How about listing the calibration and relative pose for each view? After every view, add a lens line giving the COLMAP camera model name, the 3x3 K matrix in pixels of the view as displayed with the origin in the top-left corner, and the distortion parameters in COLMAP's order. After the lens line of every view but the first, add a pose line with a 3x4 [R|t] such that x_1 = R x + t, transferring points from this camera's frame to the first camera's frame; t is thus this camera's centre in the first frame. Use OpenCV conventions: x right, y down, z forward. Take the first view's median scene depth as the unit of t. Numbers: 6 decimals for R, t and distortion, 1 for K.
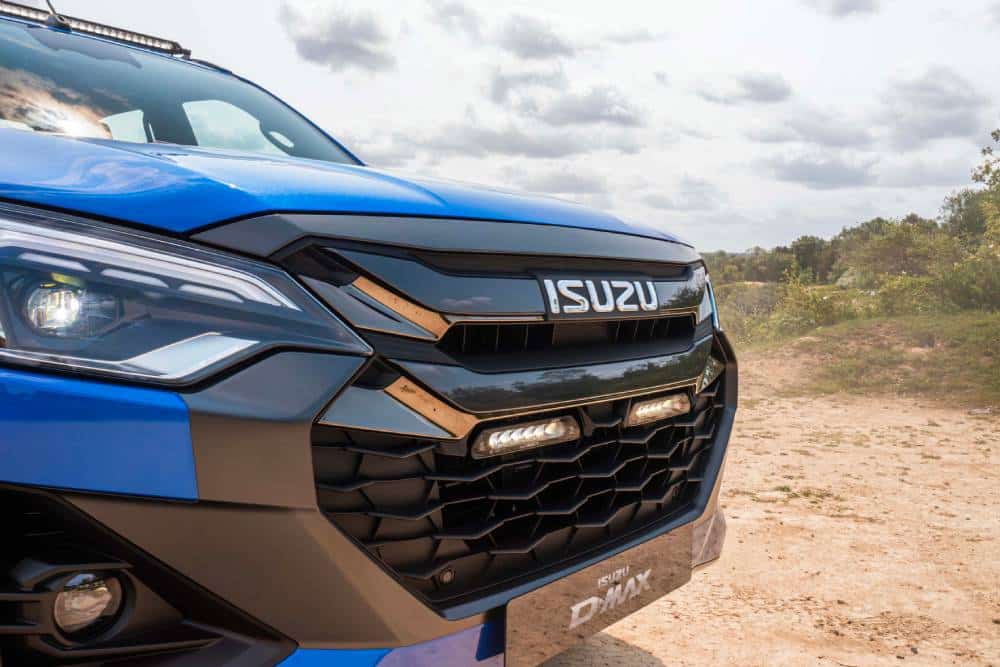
lens RADIAL K [[851.3, 0, 528.7], [0, 851.3, 334.0], [0, 0, 1]] dist [0.006785, 0.002265]
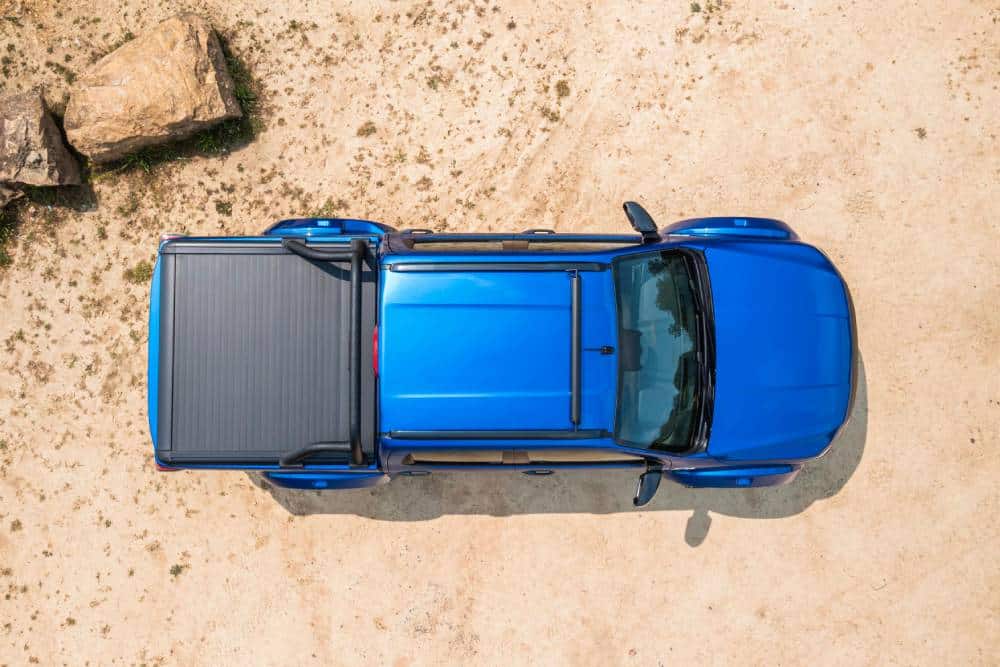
lens RADIAL K [[813.6, 0, 500.0], [0, 813.6, 333.5], [0, 0, 1]] dist [-0.006065, 0.002142]
pose [[0.770112, -0.637884, 0.005579, -0.670535], [0.047036, 0.065503, 0.996743, -2.195023], [-0.636172, -0.767342, 0.080448, 0.939070]]
